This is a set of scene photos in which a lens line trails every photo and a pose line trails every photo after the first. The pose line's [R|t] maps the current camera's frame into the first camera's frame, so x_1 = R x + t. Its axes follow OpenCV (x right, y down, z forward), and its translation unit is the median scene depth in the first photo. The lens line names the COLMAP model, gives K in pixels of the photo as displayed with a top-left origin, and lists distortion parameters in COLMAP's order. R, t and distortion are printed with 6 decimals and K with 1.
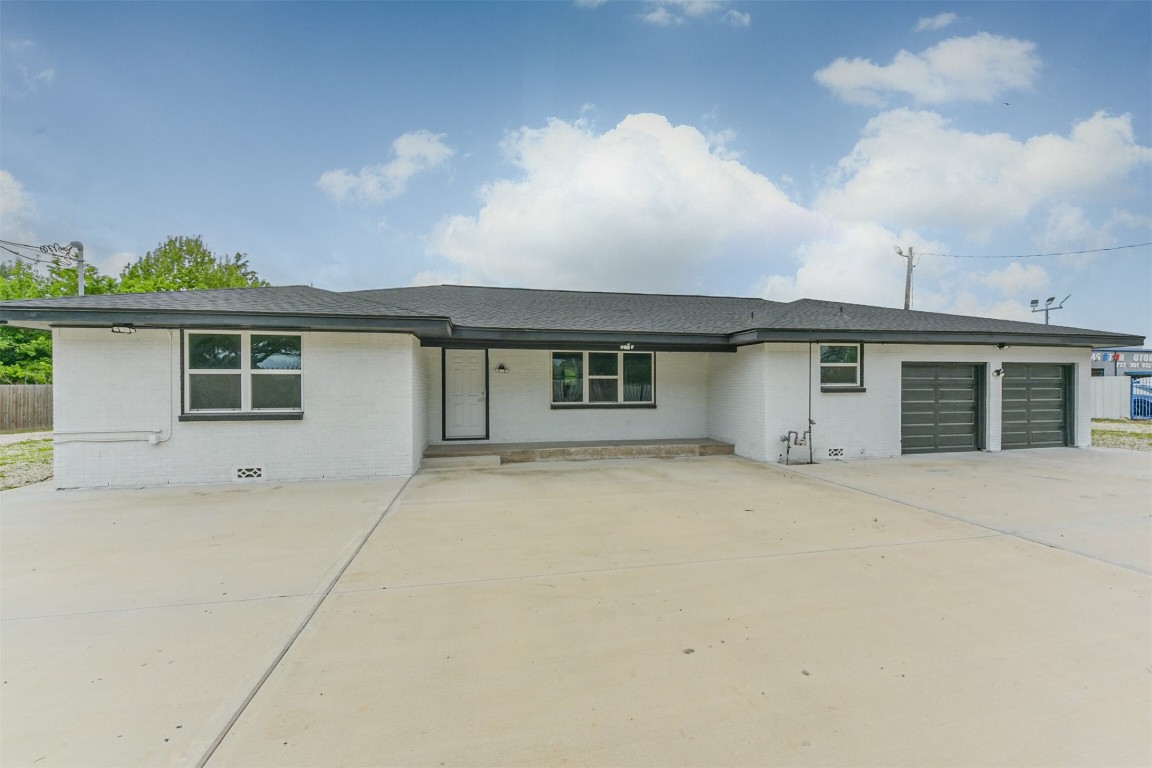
lens RADIAL K [[457.4, 0, 583.3], [0, 457.4, 394.7], [0, 0, 1]] dist [-0.019379, -0.000510]
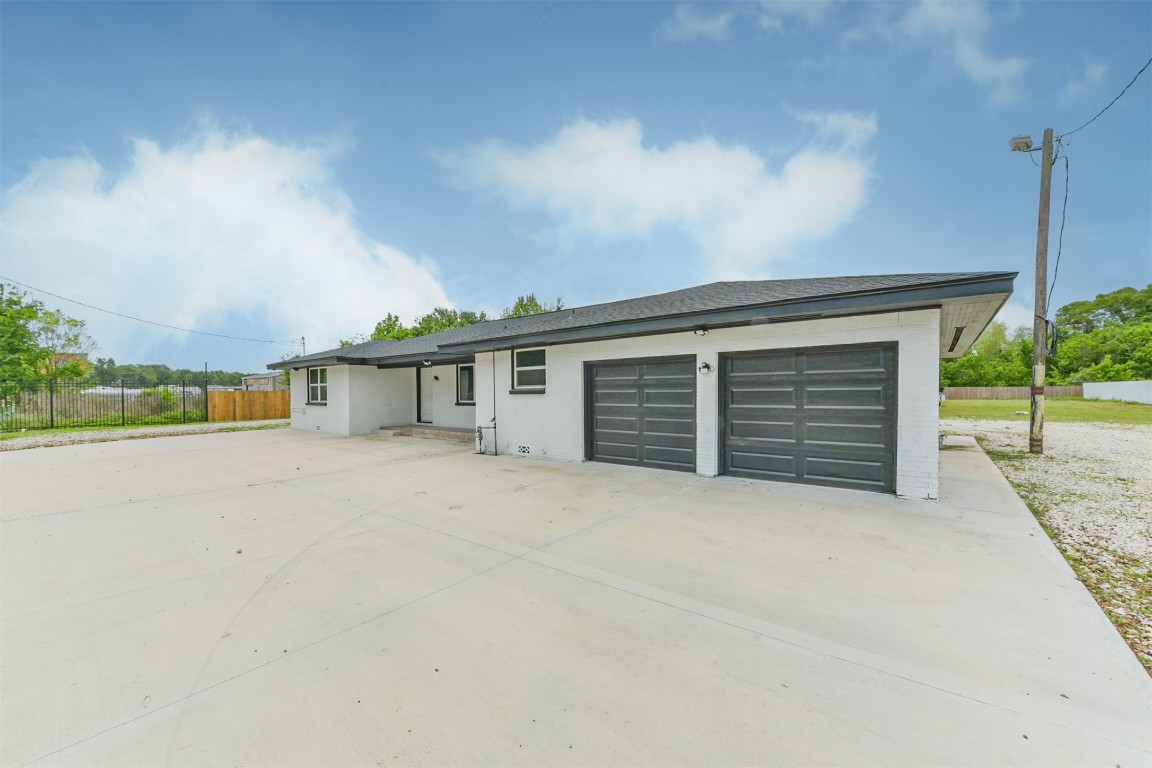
lens RADIAL K [[457.4, 0, 572.7], [0, 457.4, 387.7], [0, 0, 1]] dist [-0.019379, -0.000510]
pose [[0.651131, -0.005089, -0.758948, 1.340685], [0.003703, 0.999987, -0.003528, -0.014738], [0.758956, -0.000513, 0.651142, 0.354487]]
